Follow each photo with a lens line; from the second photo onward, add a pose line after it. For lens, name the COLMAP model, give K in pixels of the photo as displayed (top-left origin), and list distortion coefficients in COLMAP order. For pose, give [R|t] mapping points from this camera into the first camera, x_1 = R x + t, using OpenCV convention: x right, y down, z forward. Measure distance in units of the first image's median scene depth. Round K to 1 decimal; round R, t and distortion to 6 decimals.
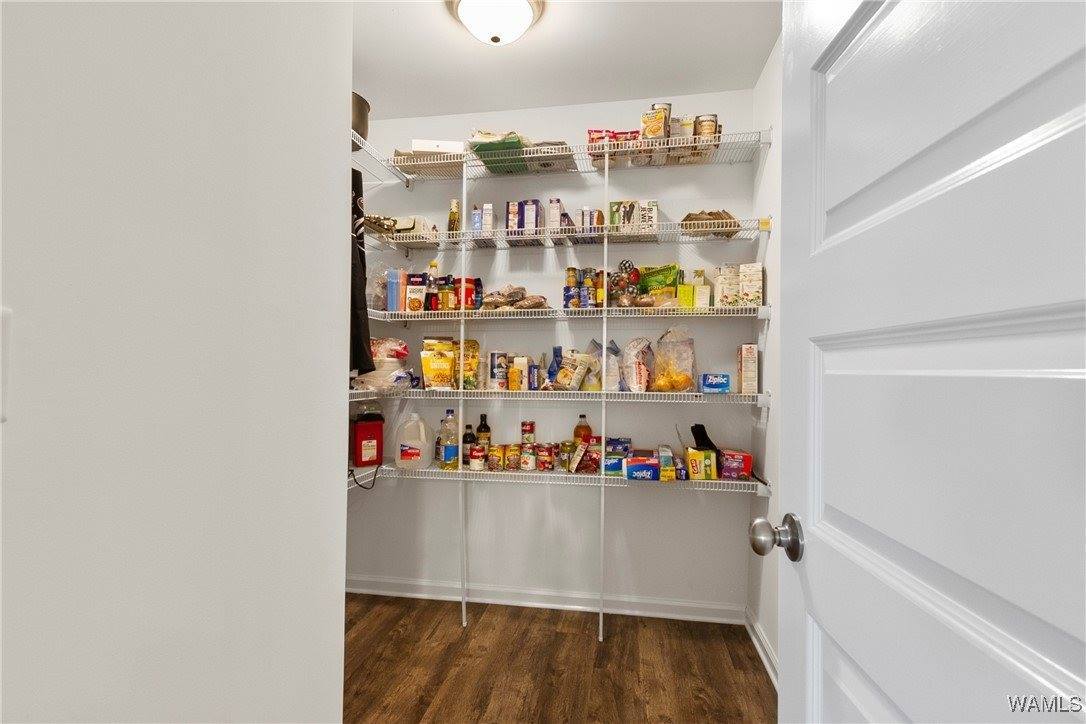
lens RADIAL K [[525.9, 0, 542.8], [0, 525.9, 363.0], [0, 0, 1]] dist [-0.000043, 0.000015]
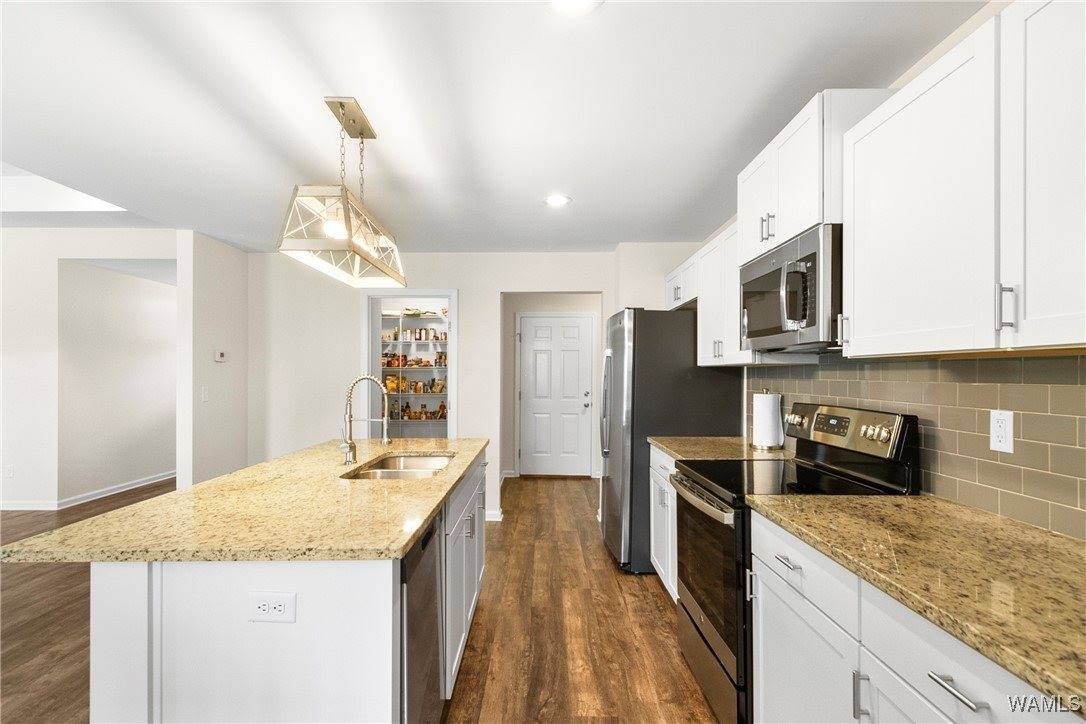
lens RADIAL K [[525.9, 0, 542.6], [0, 525.9, 367.2], [0, 0, 1]] dist [-0.000043, 0.000015]
pose [[0.986627, -0.008551, 0.162767, 0.154718], [0.008018, 0.999960, 0.003930, -0.101048], [-0.162794, -0.002572, 0.986657, -2.031319]]
